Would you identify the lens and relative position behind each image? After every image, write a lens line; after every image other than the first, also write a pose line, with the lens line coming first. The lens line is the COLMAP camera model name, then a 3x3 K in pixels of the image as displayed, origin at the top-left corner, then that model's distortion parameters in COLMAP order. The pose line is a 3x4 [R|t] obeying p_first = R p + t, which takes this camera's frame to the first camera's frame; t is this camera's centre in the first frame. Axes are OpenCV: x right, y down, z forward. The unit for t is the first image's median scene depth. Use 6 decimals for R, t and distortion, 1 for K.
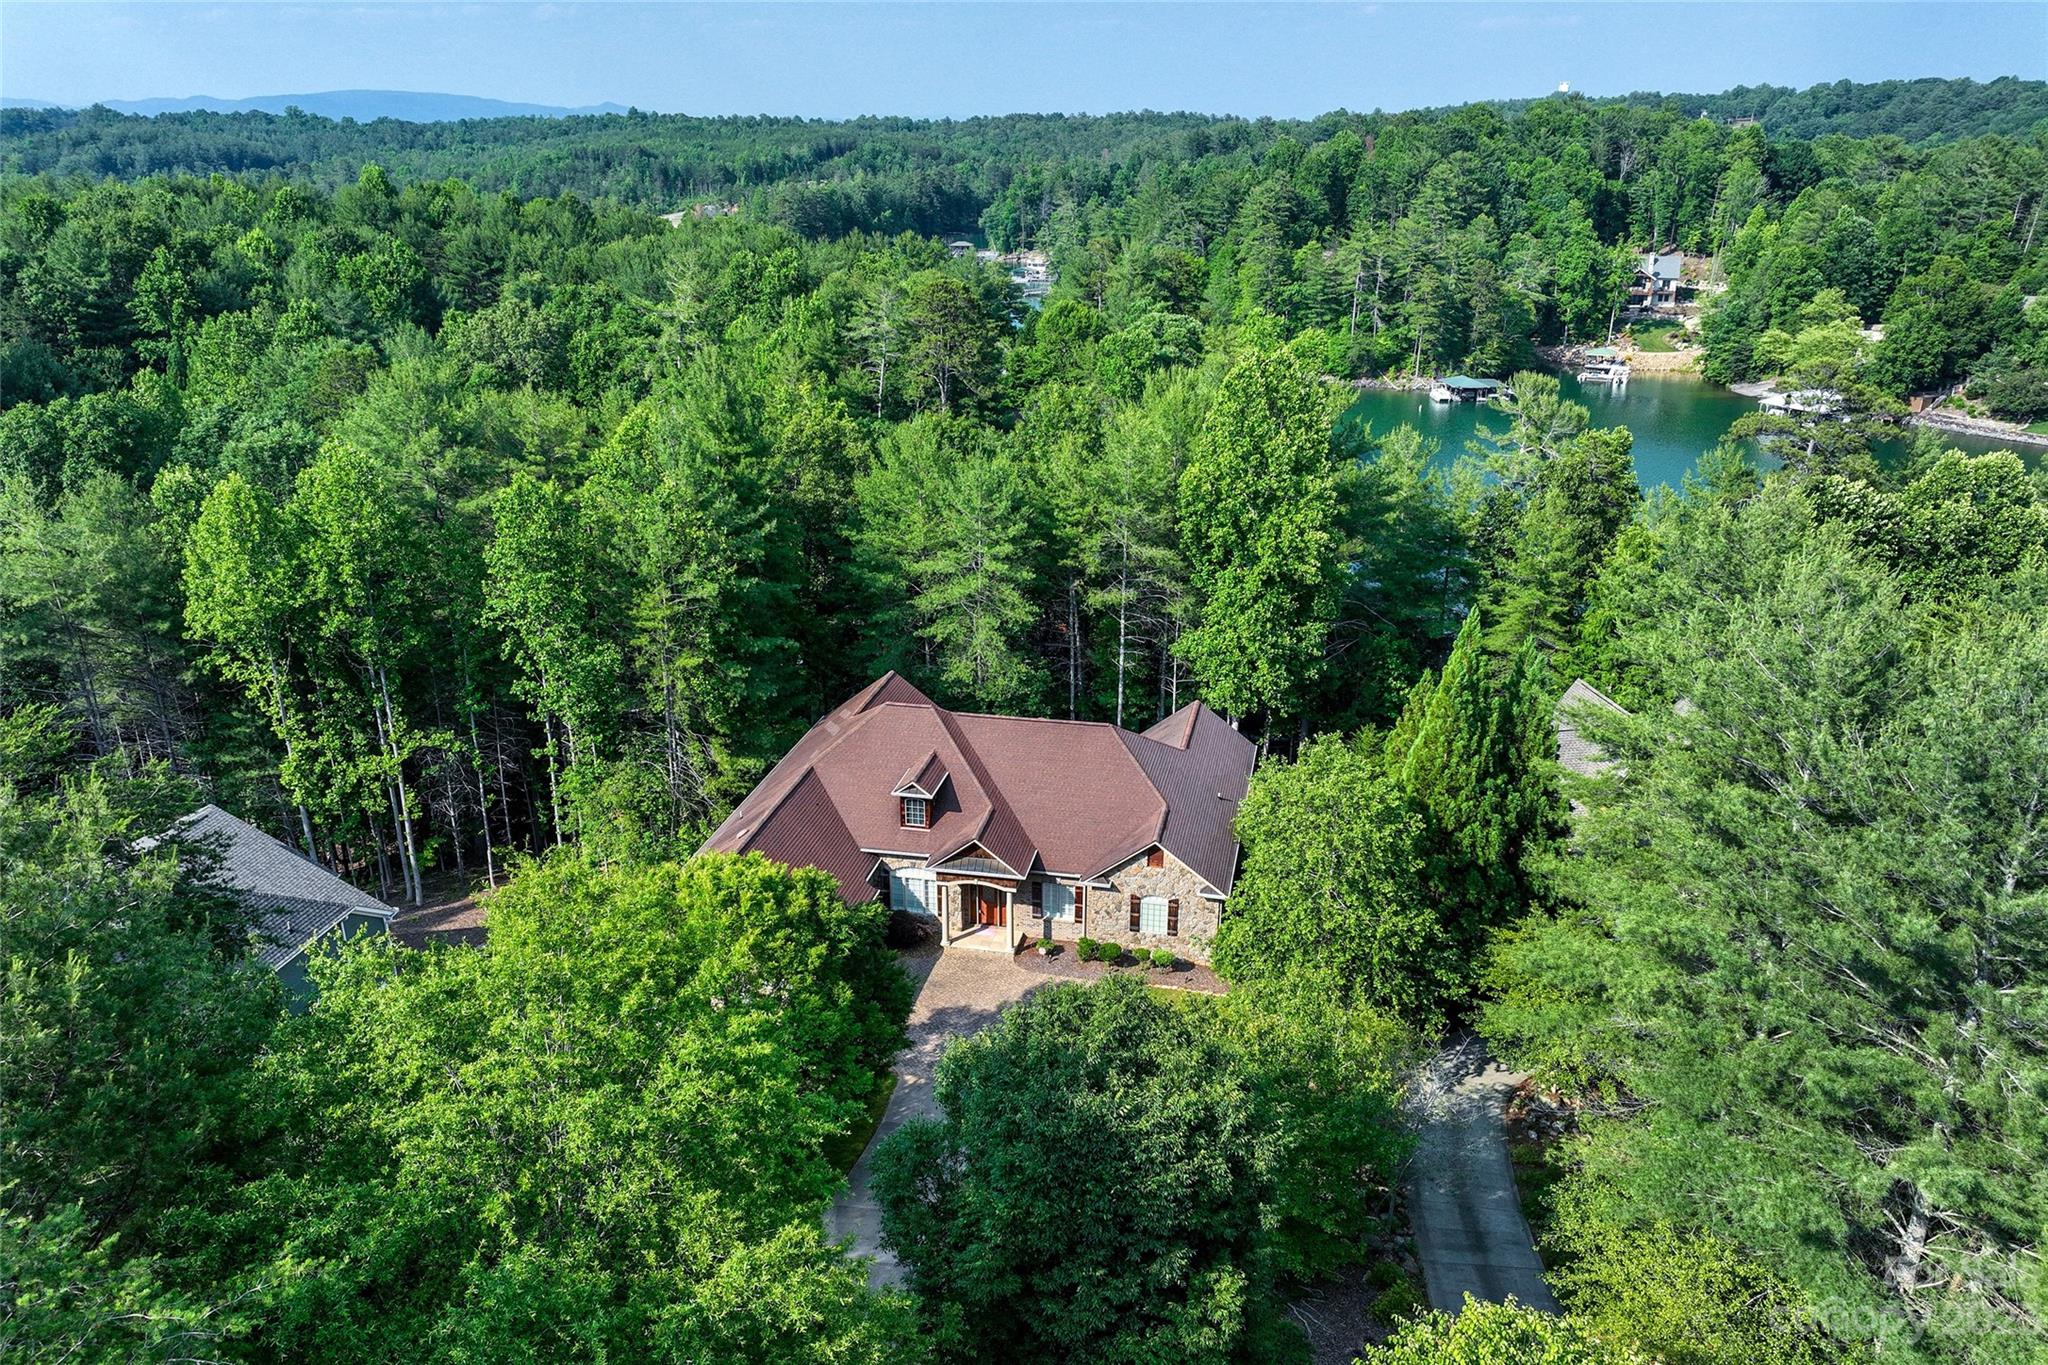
lens RADIAL K [[1644.1, 0, 1180.5], [0, 1644.1, 682.9], [0, 0, 1]] dist [0.009070, -0.000775]
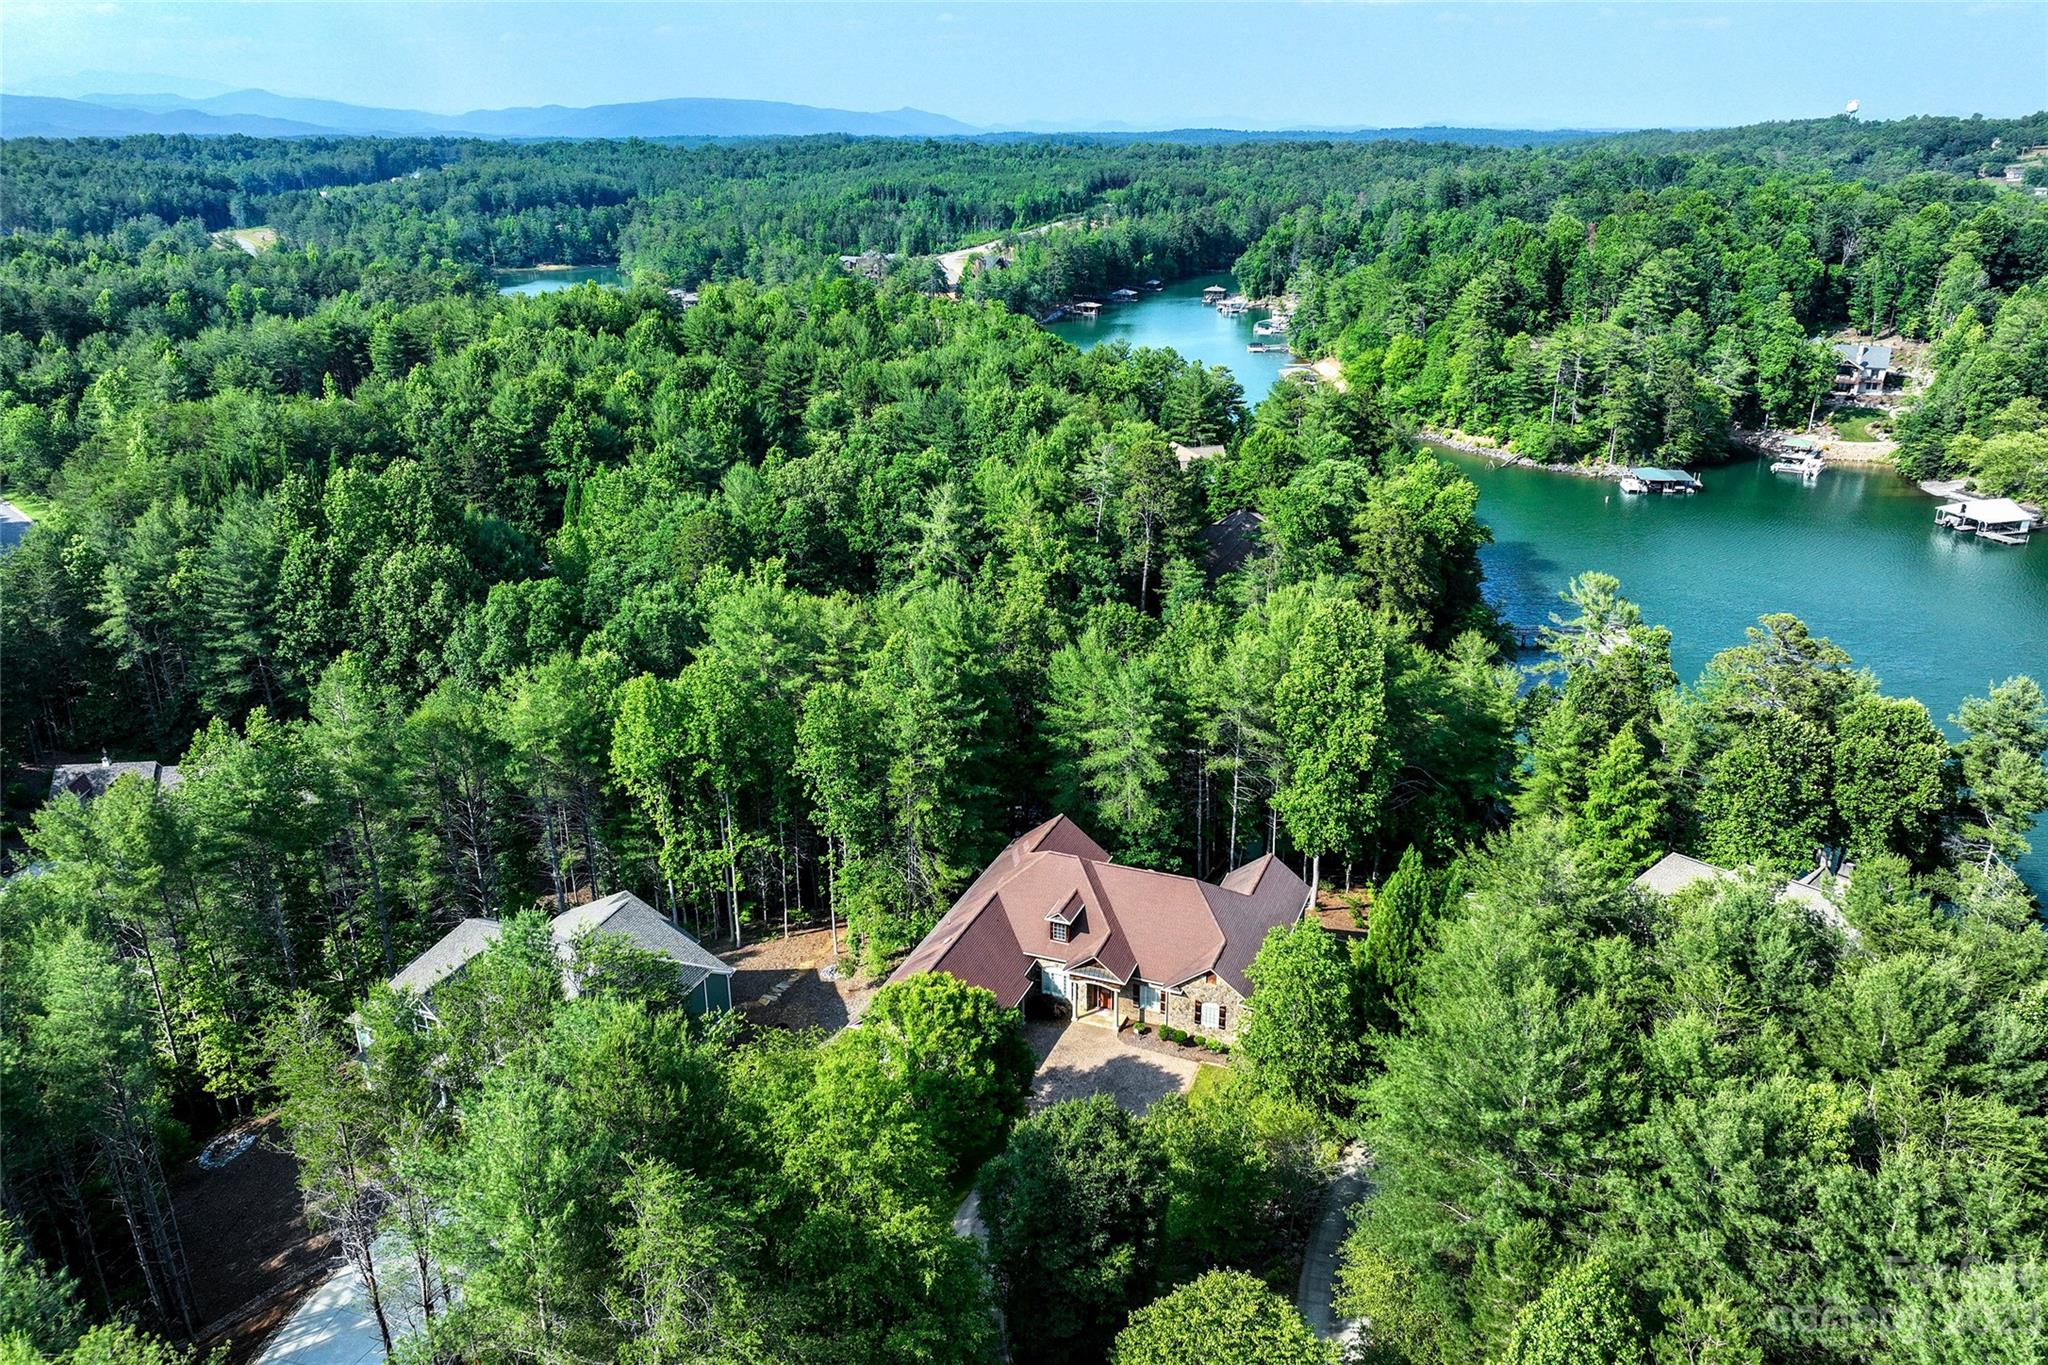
lens RADIAL K [[1644.1, 0, 1180.5], [0, 1644.1, 682.9], [0, 0, 1]] dist [0.009070, -0.000775]
pose [[0.986809, 0.062081, -0.149514, 0.121710], [-0.060961, 0.998067, 0.012065, -0.132487], [0.149974, -0.002792, 0.988686, -0.363023]]
